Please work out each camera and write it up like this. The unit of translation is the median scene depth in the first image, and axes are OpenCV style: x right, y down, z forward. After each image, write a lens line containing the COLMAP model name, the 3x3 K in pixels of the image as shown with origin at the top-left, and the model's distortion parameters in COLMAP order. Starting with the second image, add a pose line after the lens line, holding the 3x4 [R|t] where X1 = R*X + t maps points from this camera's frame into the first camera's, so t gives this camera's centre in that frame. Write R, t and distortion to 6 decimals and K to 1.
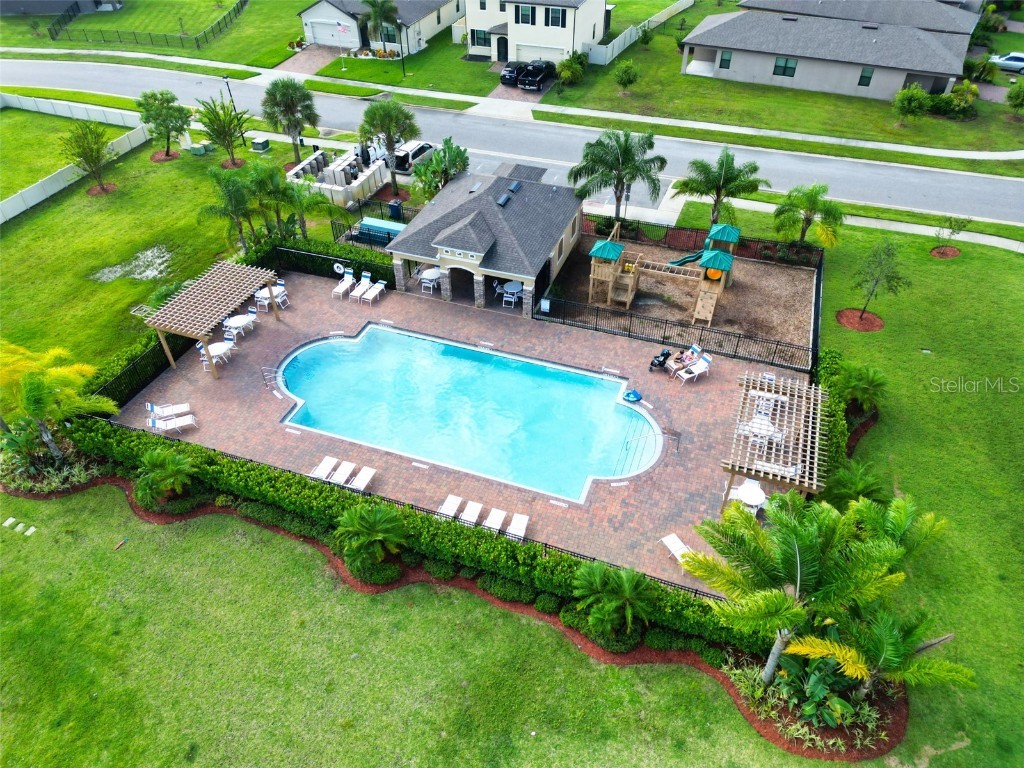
lens RADIAL K [[723.4, 0, 512.0], [0, 723.4, 384.0], [0, 0, 1]] dist [0.049285, -0.035965]
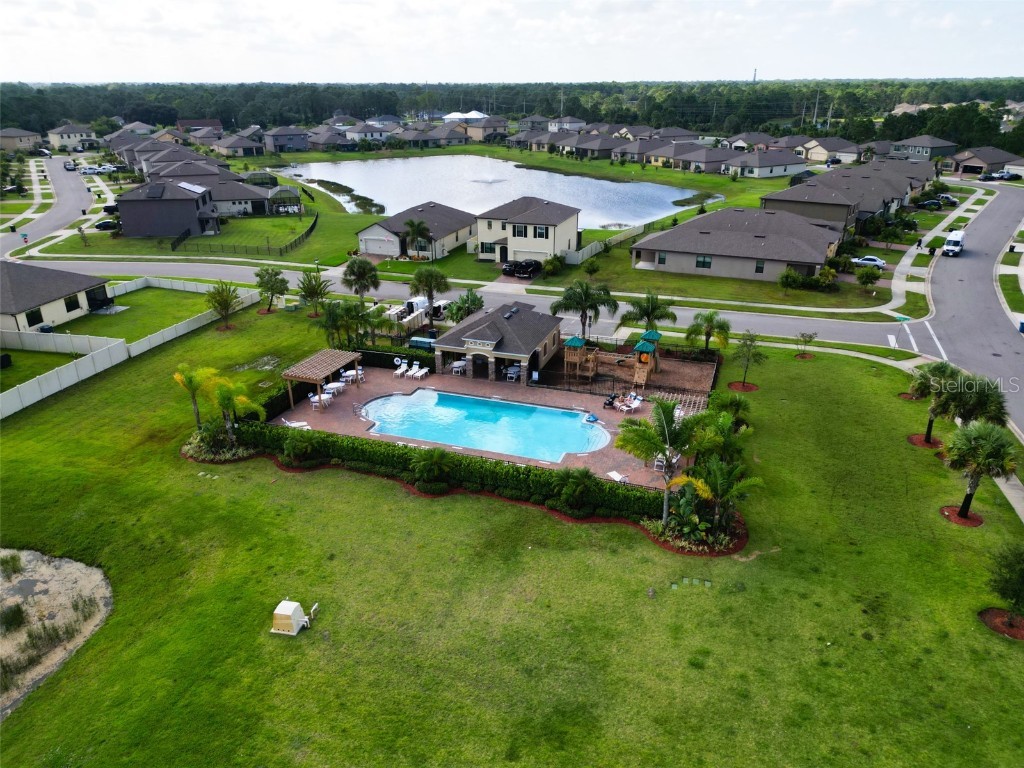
lens RADIAL K [[775.3, 0, 511.0], [0, 775.3, 398.6], [0, 0, 1]] dist [0.094208, -0.143280]
pose [[0.999964, -0.000313, 0.008446, -0.017107], [0.002967, 0.948741, -0.316041, 0.402559], [-0.007914, 0.316055, 0.948708, -0.474731]]
